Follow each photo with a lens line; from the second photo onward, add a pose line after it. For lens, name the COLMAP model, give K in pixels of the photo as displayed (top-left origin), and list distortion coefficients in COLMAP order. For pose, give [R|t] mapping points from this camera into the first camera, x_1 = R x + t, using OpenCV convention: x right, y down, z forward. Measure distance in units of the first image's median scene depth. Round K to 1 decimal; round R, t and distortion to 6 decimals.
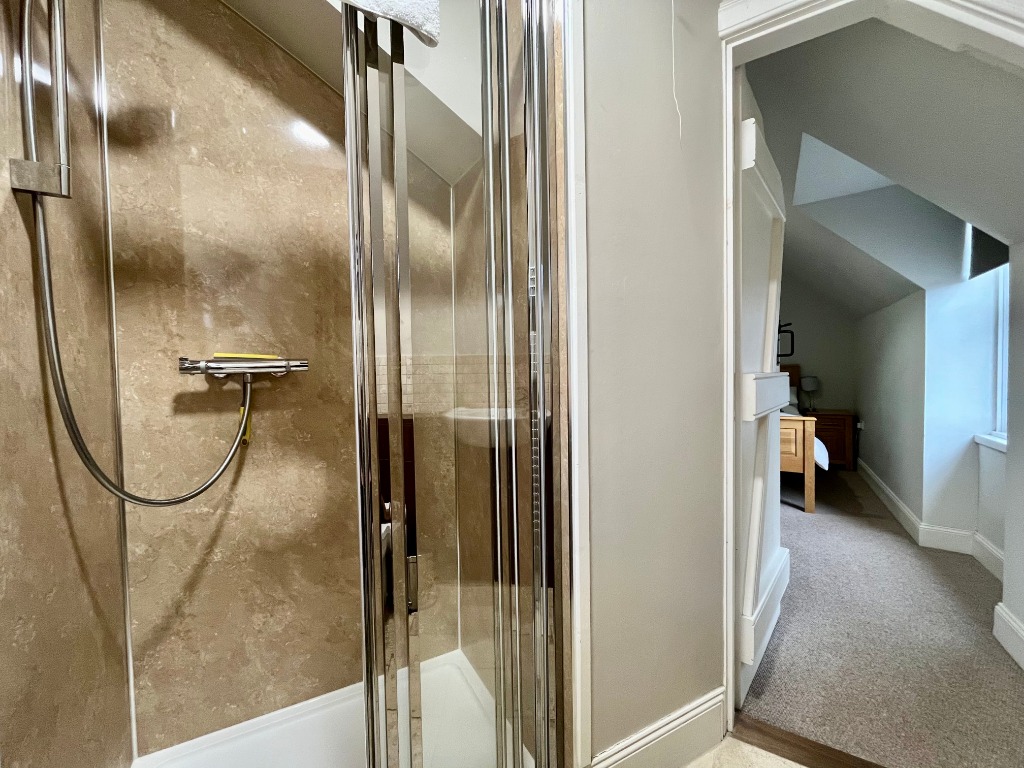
lens RADIAL K [[416.3, 0, 508.2], [0, 416.3, 385.0], [0, 0, 1]] dist [0.003291, 0.000108]
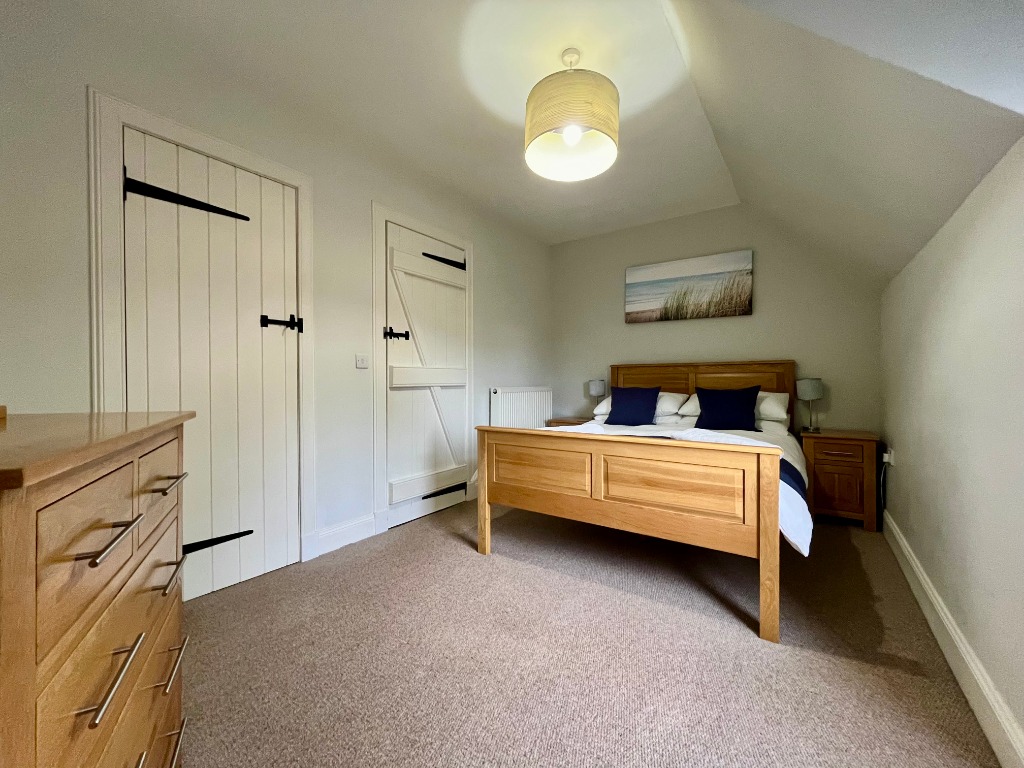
lens RADIAL K [[416.3, 0, 508.2], [0, 416.3, 385.0], [0, 0, 1]] dist [0.003291, 0.000108]
pose [[0.997990, 0.018978, -0.060471, 0.431721], [-0.020203, 0.999601, -0.019727, 0.018402], [0.060073, 0.020909, 0.997975, 0.473510]]
